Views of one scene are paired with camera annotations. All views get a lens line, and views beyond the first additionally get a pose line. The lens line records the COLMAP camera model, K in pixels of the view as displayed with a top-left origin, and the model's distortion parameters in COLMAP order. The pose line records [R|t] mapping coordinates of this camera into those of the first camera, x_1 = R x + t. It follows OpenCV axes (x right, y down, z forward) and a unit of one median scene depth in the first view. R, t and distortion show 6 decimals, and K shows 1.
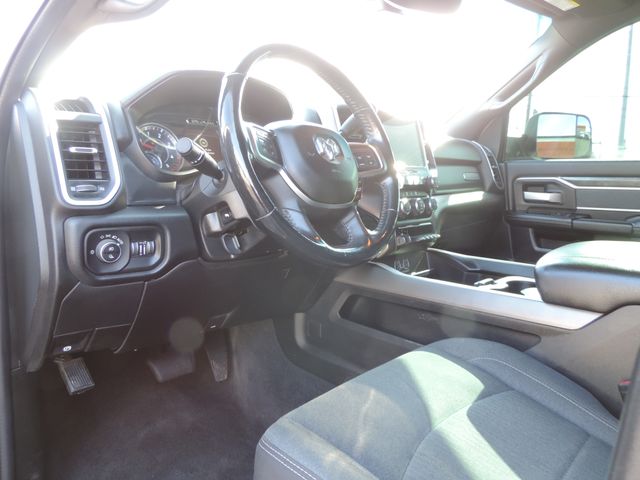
lens RADIAL K [[510.2, 0, 319.3], [0, 510.2, 224.8], [0, 0, 1]] dist [-0.033866, -0.000347]
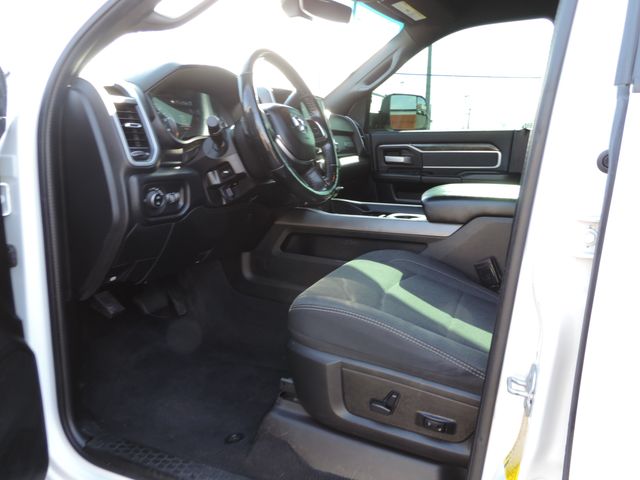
lens RADIAL K [[529.7, 0, 320.0], [0, 529.7, 240.0], [0, 0, 1]] dist [-0.098070, 0.000919]
pose [[0.939942, -0.074443, 0.333118, -0.410048], [0.050170, 0.995459, 0.080898, 0.059026], [-0.337627, -0.059327, 0.939408, -0.413889]]
